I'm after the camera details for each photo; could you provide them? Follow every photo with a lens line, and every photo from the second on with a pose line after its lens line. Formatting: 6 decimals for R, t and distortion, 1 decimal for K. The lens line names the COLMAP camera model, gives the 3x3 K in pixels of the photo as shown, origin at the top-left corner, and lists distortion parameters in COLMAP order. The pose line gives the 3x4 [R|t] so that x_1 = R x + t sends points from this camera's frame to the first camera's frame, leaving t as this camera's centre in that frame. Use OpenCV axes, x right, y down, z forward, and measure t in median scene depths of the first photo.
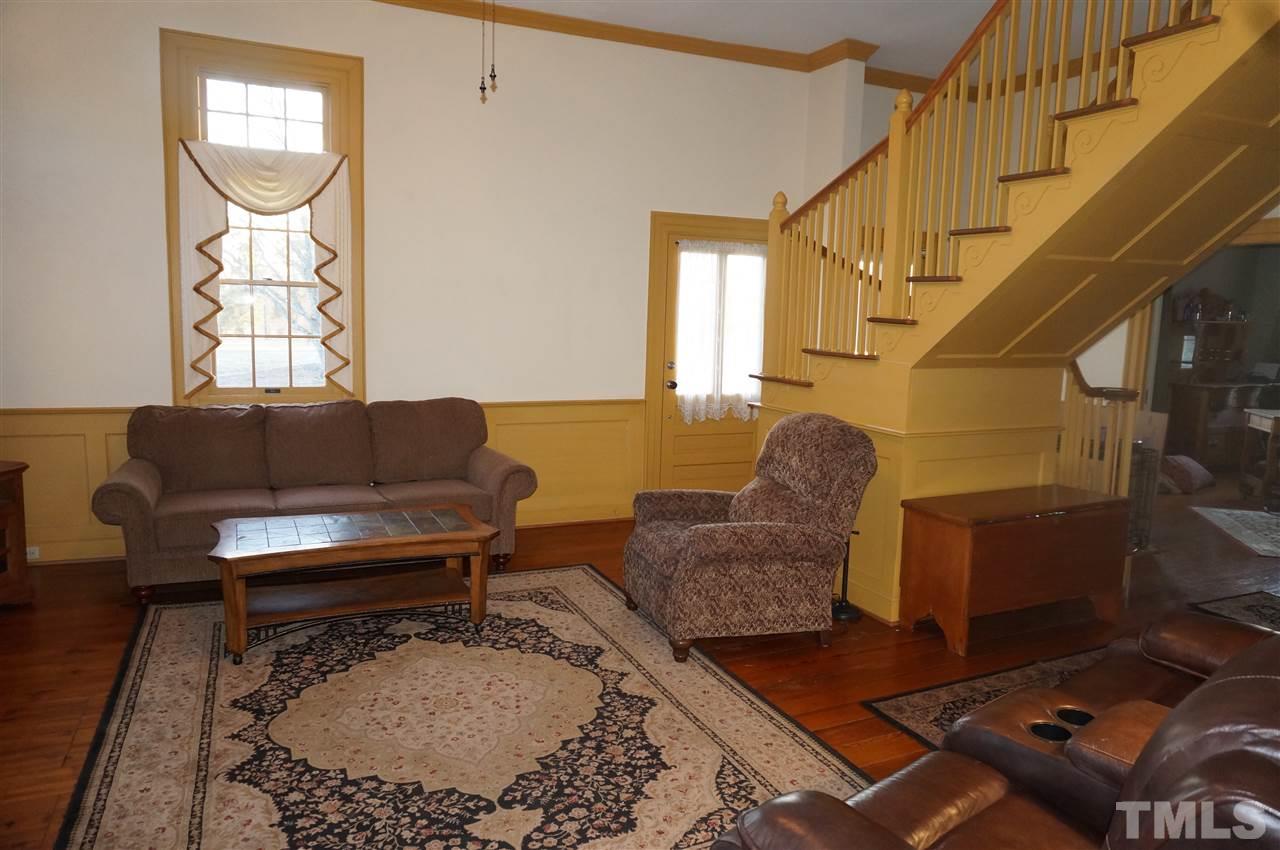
lens RADIAL K [[851.8, 0, 641.1], [0, 851.8, 419.0], [0, 0, 1]] dist [-0.006423, 0.006431]
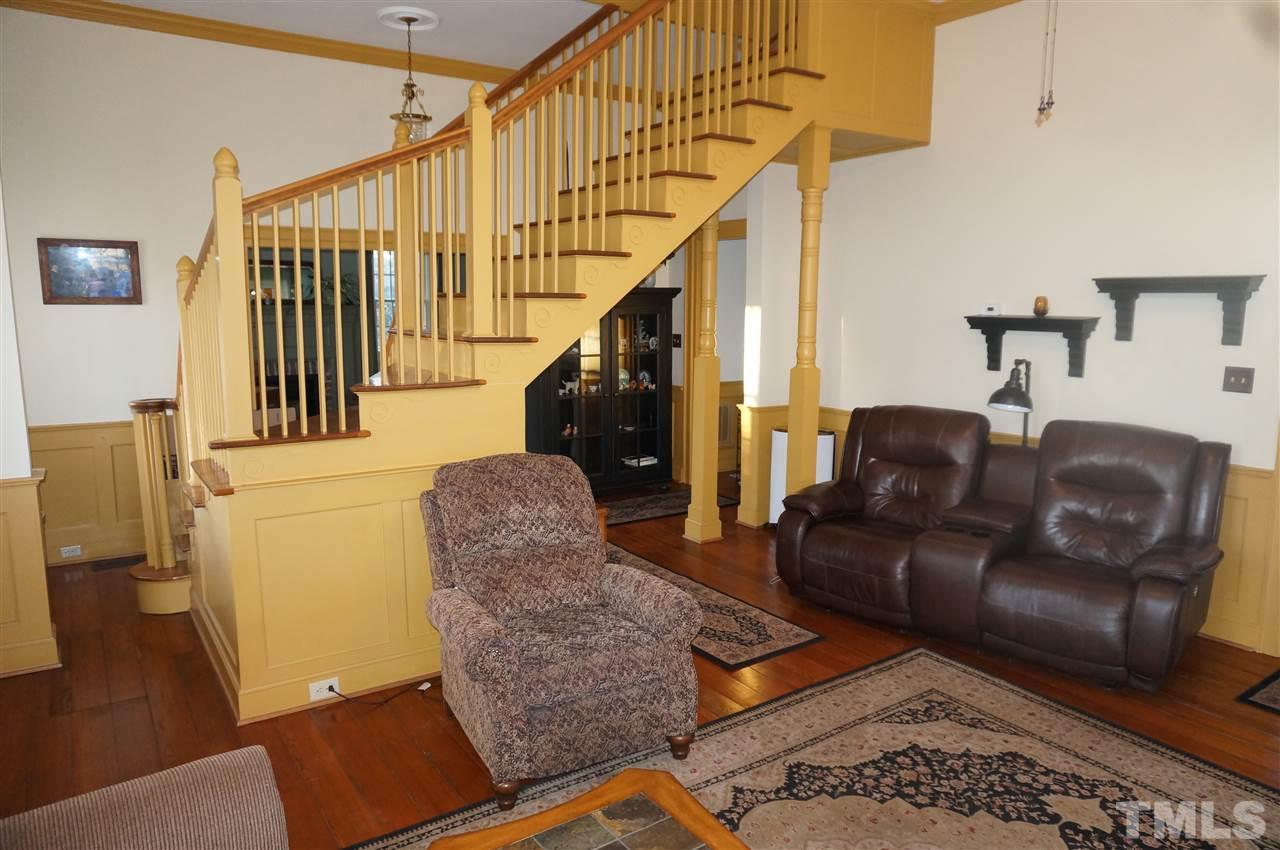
lens RADIAL K [[851.8, 0, 649.6], [0, 851.8, 429.3], [0, 0, 1]] dist [-0.006423, 0.006431]
pose [[-0.179587, -0.166374, 0.969571, -0.916389], [0.116356, 0.975084, 0.188872, -0.251899], [-0.976837, 0.146734, -0.155754, 1.431429]]
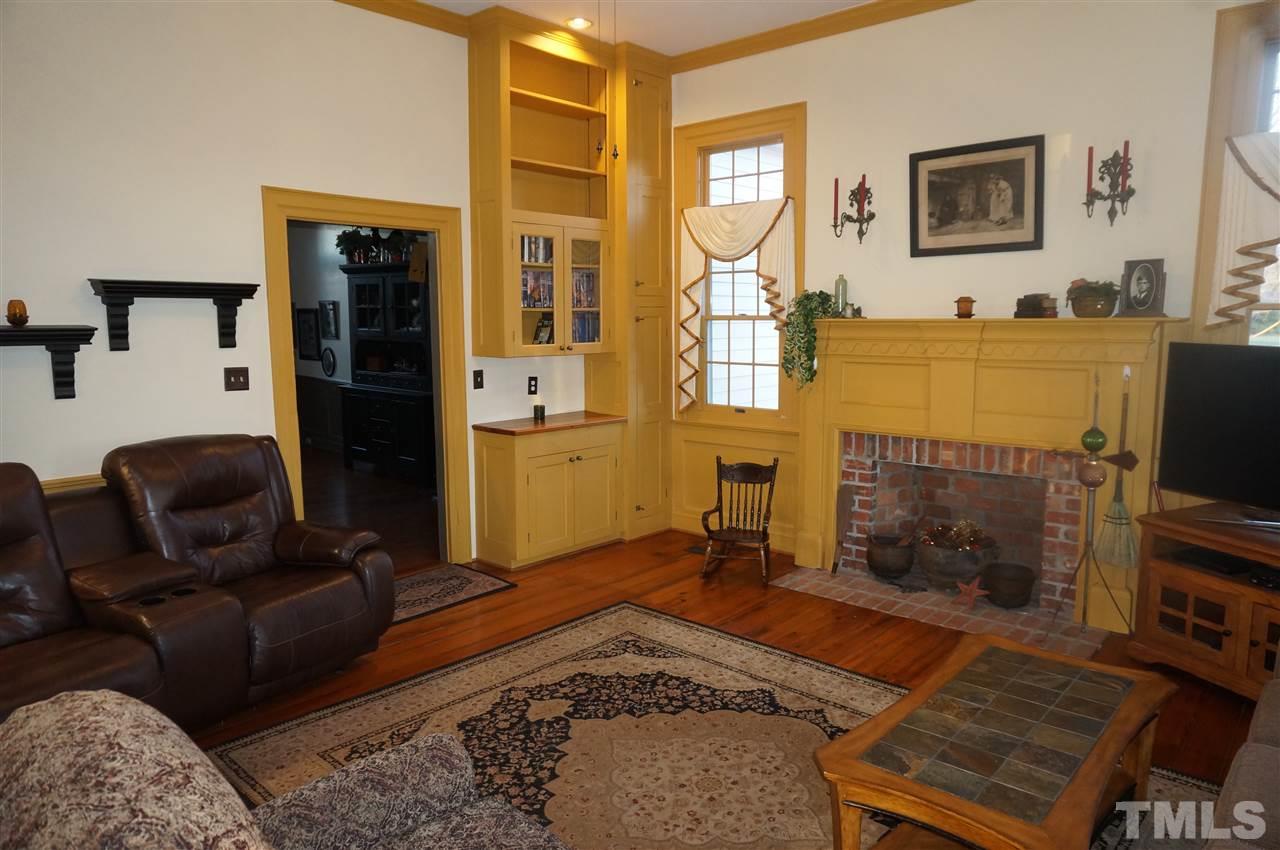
lens RADIAL K [[851.8, 0, 641.5], [0, 851.8, 424.7], [0, 0, 1]] dist [-0.006423, 0.006431]
pose [[-0.920052, 0.028369, -0.390768, 0.208318], [-0.069568, 0.969697, 0.234196, -0.282915], [0.385571, 0.242657, -0.890198, 1.912811]]
